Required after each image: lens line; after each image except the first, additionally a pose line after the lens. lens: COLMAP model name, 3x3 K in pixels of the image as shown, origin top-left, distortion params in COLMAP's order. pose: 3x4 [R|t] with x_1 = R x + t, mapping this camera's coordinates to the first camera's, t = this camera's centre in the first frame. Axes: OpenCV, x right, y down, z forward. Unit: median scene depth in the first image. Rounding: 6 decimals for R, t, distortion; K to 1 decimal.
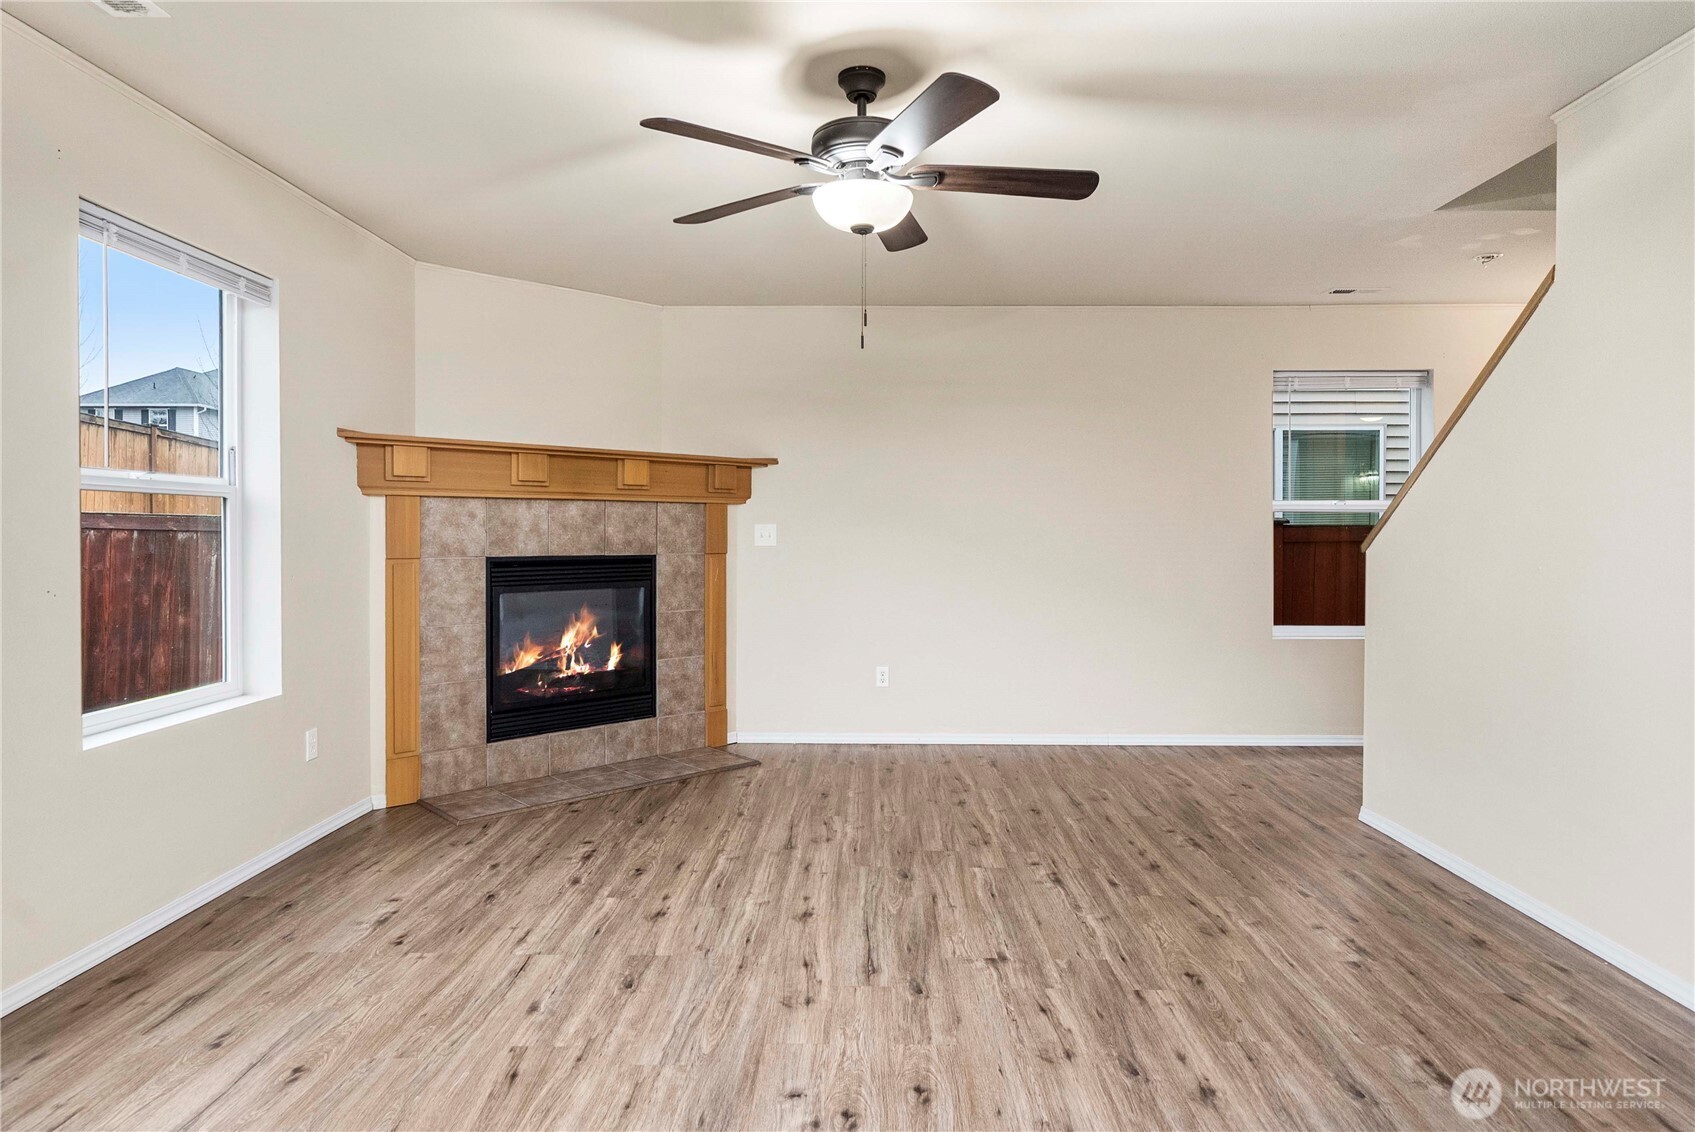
lens RADIAL K [[961.4, 0, 842.0], [0, 961.4, 544.5], [0, 0, 1]] dist [0.000821, 0.000497]
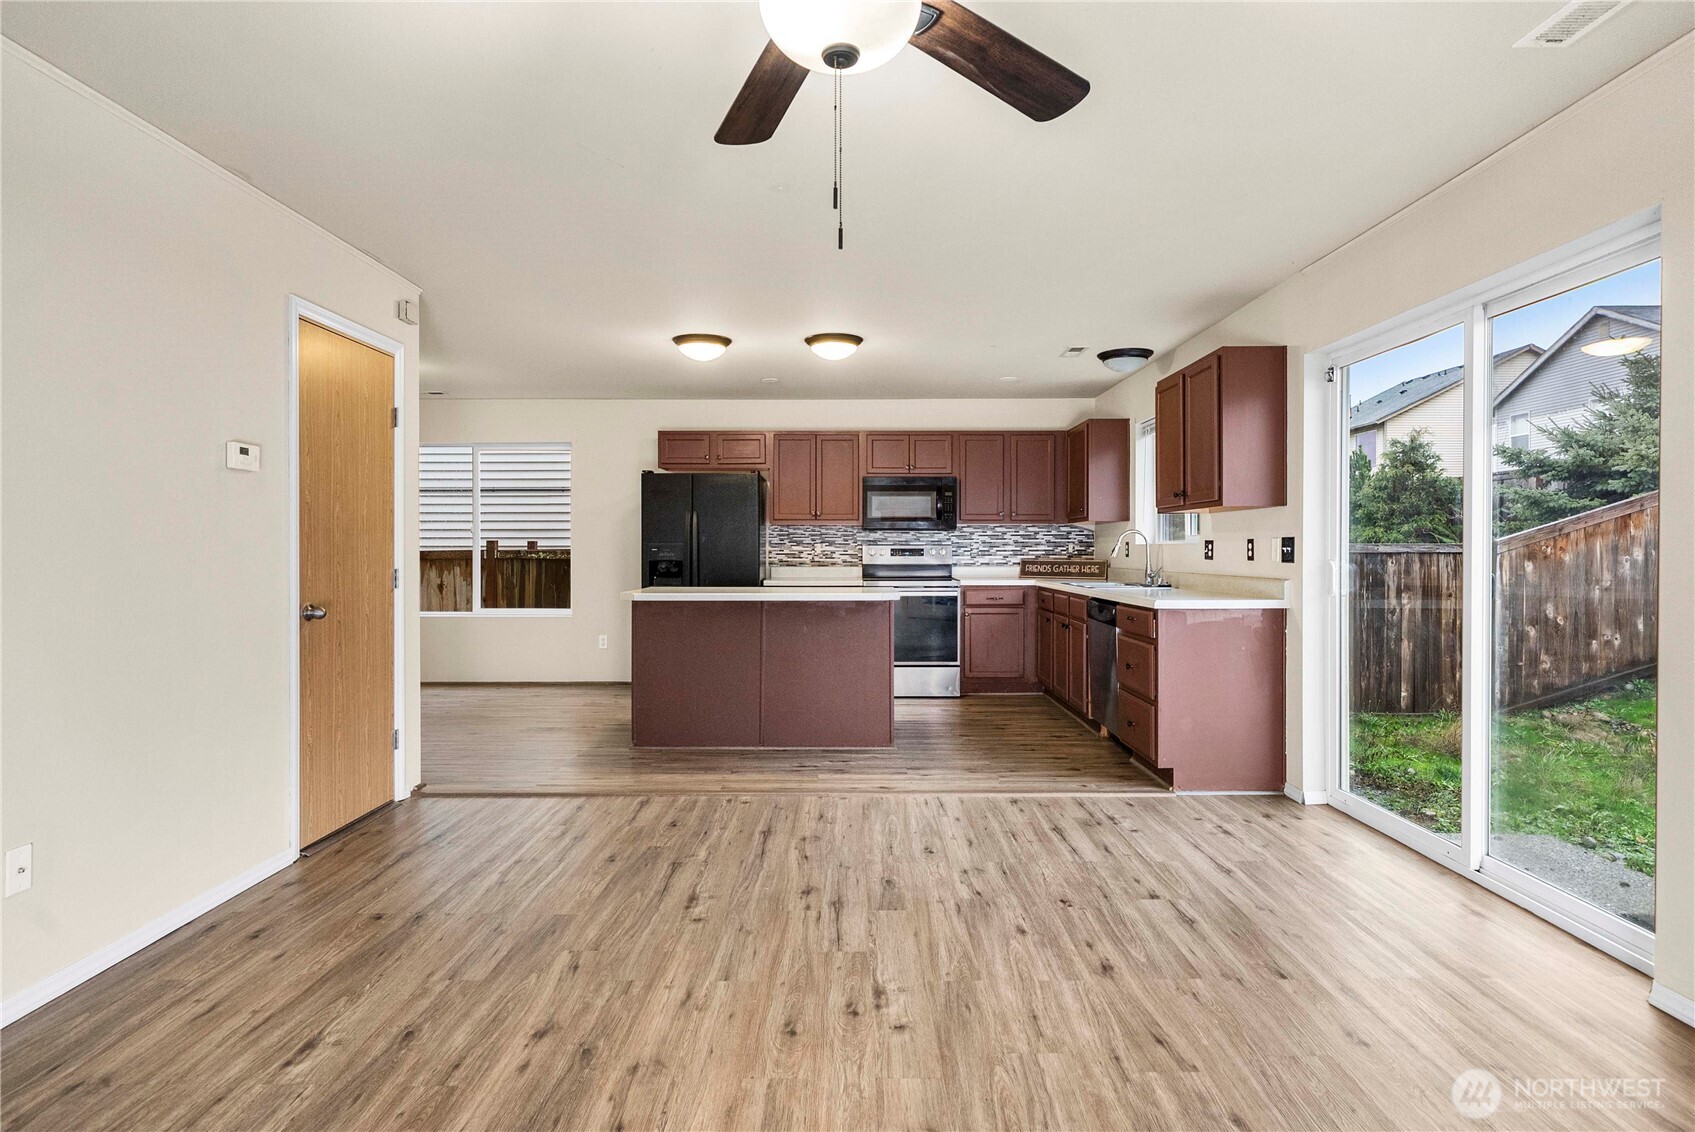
lens RADIAL K [[889.4, 0, 842.8], [0, 889.4, 554.8], [0, 0, 1]] dist [0.002200, 0.000485]
pose [[-0.999867, -0.001697, -0.016217, 0.023161], [-0.002023, 0.999795, 0.020139, -0.013836], [0.016180, 0.020169, -0.999666, 1.246430]]
